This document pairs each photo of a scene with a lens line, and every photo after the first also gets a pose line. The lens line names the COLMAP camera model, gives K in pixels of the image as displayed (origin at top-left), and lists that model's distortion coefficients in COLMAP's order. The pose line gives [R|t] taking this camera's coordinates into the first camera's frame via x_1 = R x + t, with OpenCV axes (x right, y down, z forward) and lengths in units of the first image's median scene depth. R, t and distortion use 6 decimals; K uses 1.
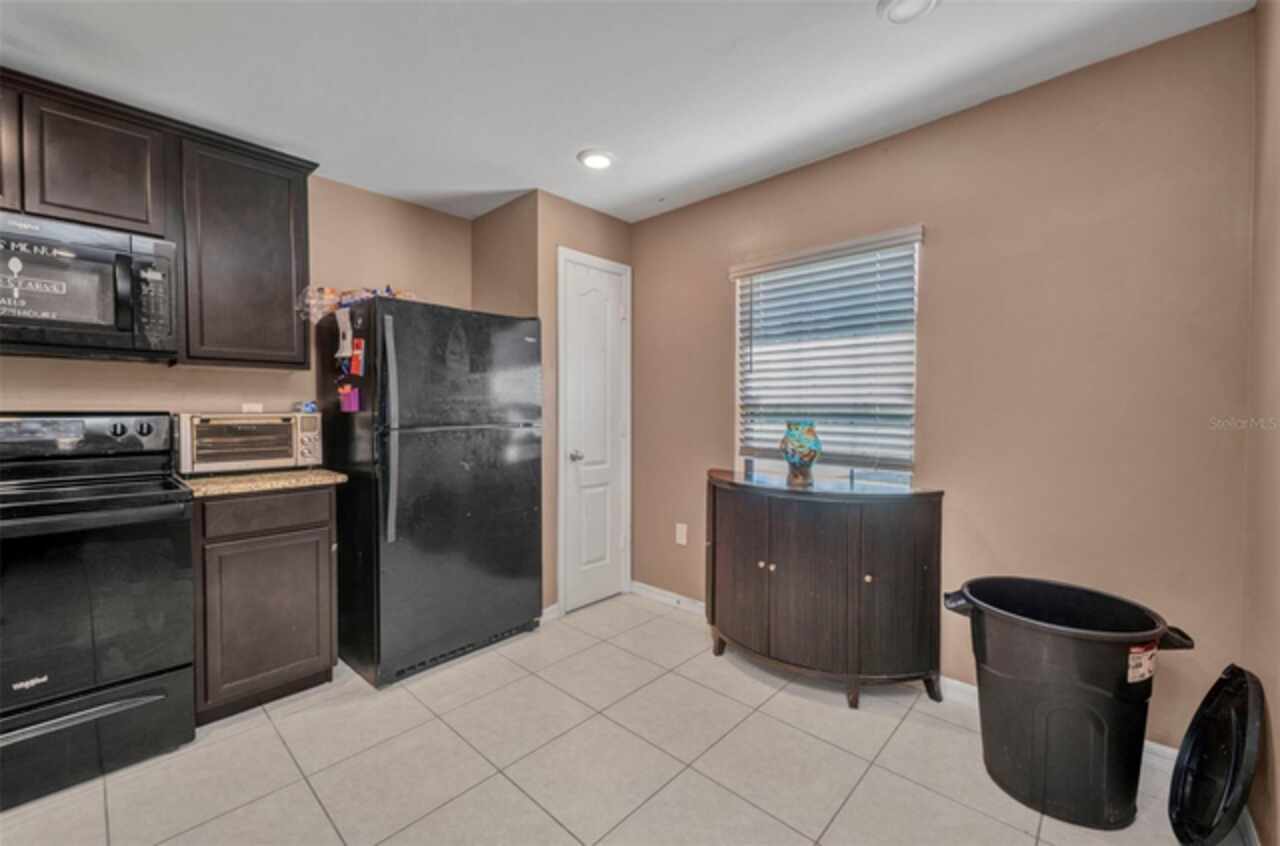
lens RADIAL K [[525.9, 0, 626.2], [0, 525.9, 416.1], [0, 0, 1]] dist [0.001467, -0.000049]
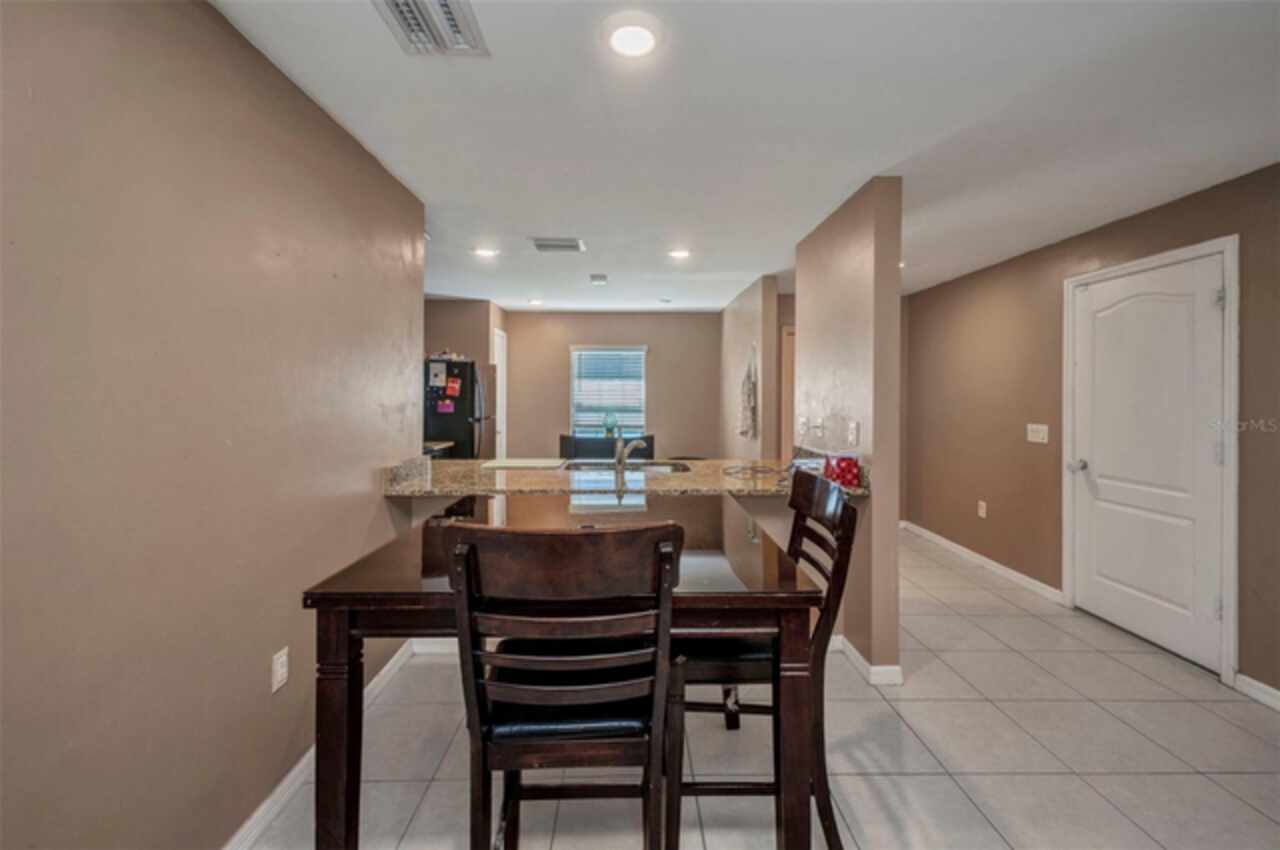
lens RADIAL K [[516.6, 0, 631.0], [0, 516.6, 404.4], [0, 0, 1]] dist [0.019581, -0.000304]
pose [[0.734639, -0.008919, 0.678399, -1.373300], [0.006954, 0.999960, 0.005616, -0.046756], [-0.678422, 0.000592, 0.734672, -1.010460]]
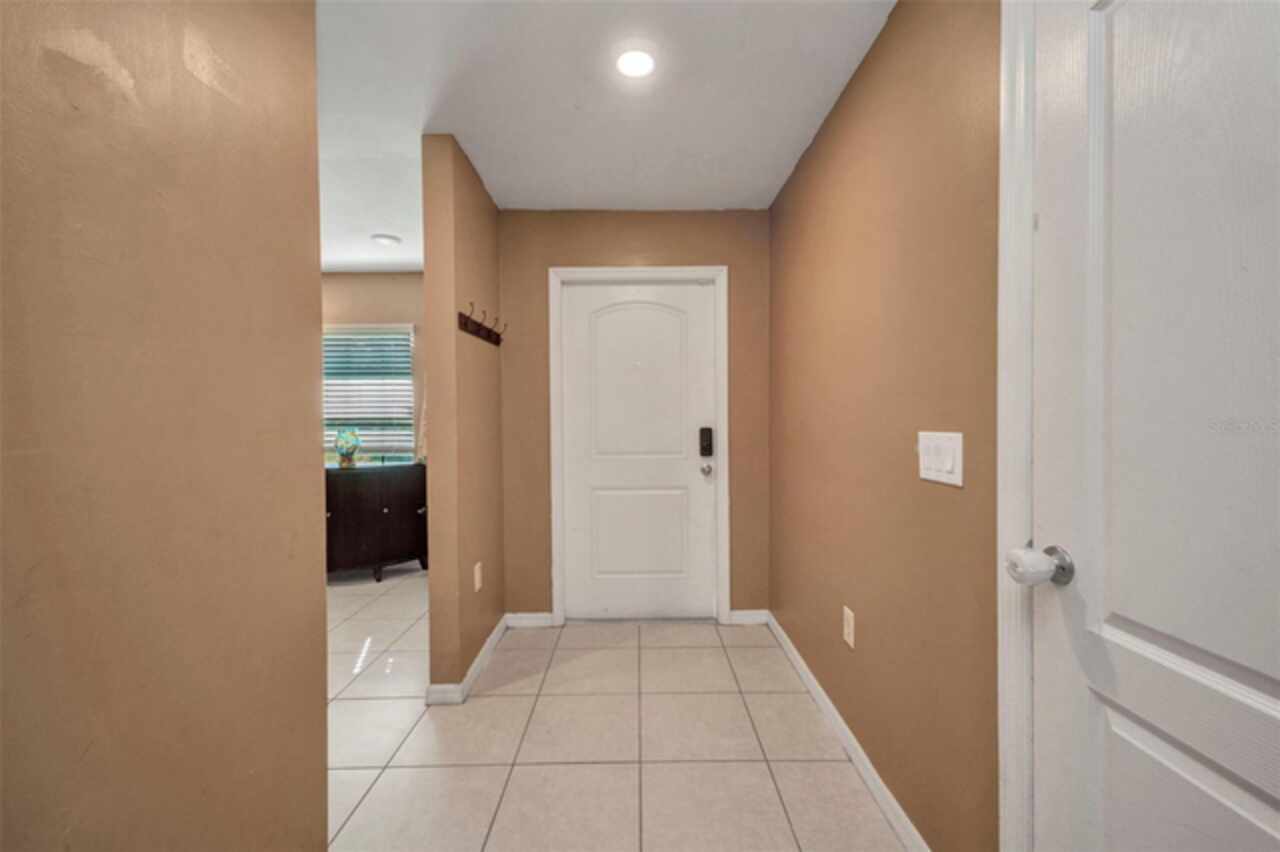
lens RADIAL K [[516.6, 0, 650.6], [0, 516.6, 418.9], [0, 0, 1]] dist [0.019581, -0.000304]
pose [[0.707908, -0.014295, 0.706160, -0.157371], [0.022581, 0.999742, -0.002400, 0.004722], [-0.705944, 0.017645, 0.708048, -0.879185]]
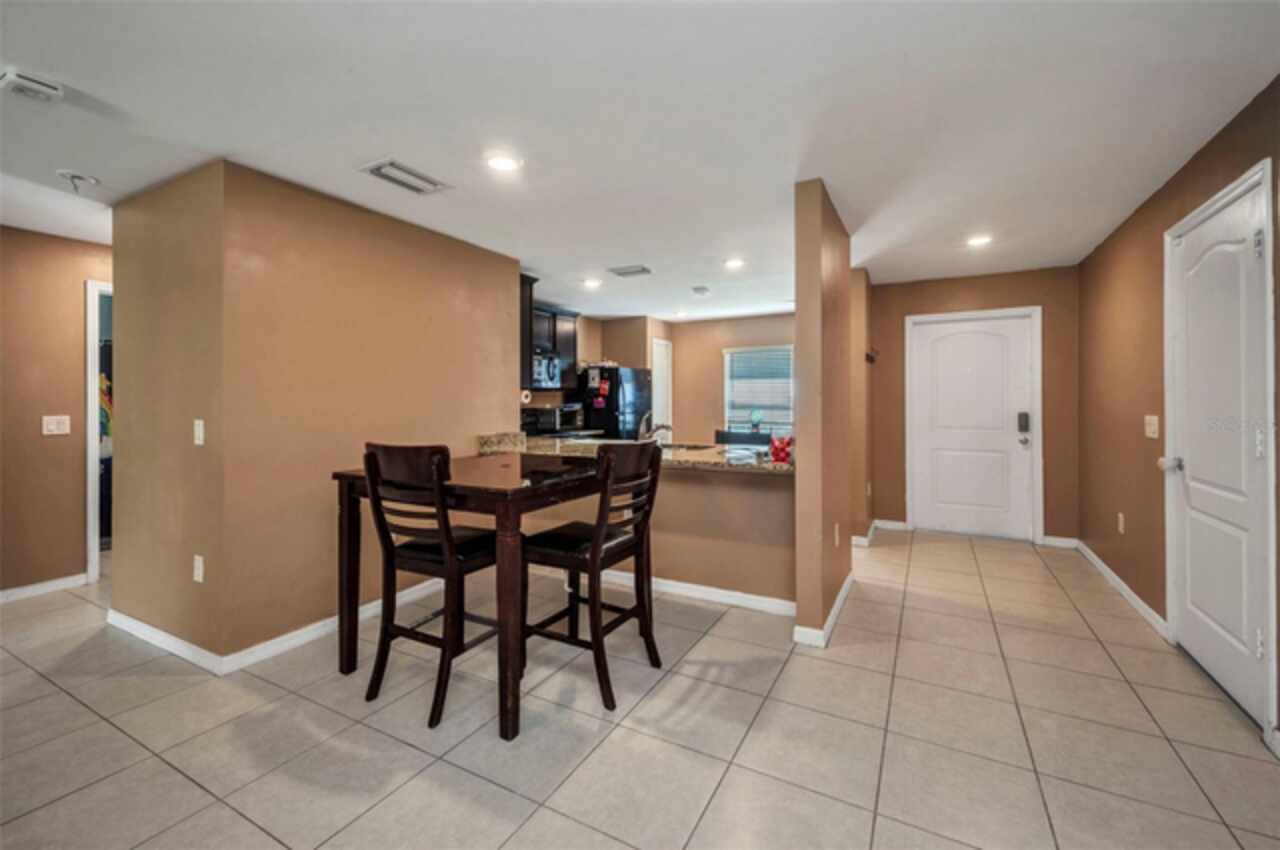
lens RADIAL K [[516.6, 0, 631.6], [0, 516.6, 397.0], [0, 0, 1]] dist [0.019581, -0.000304]
pose [[0.972674, -0.003818, 0.232144, -0.967140], [0.009441, 0.999688, -0.023114, -0.000615], [-0.231984, 0.024674, 0.972407, -1.572342]]
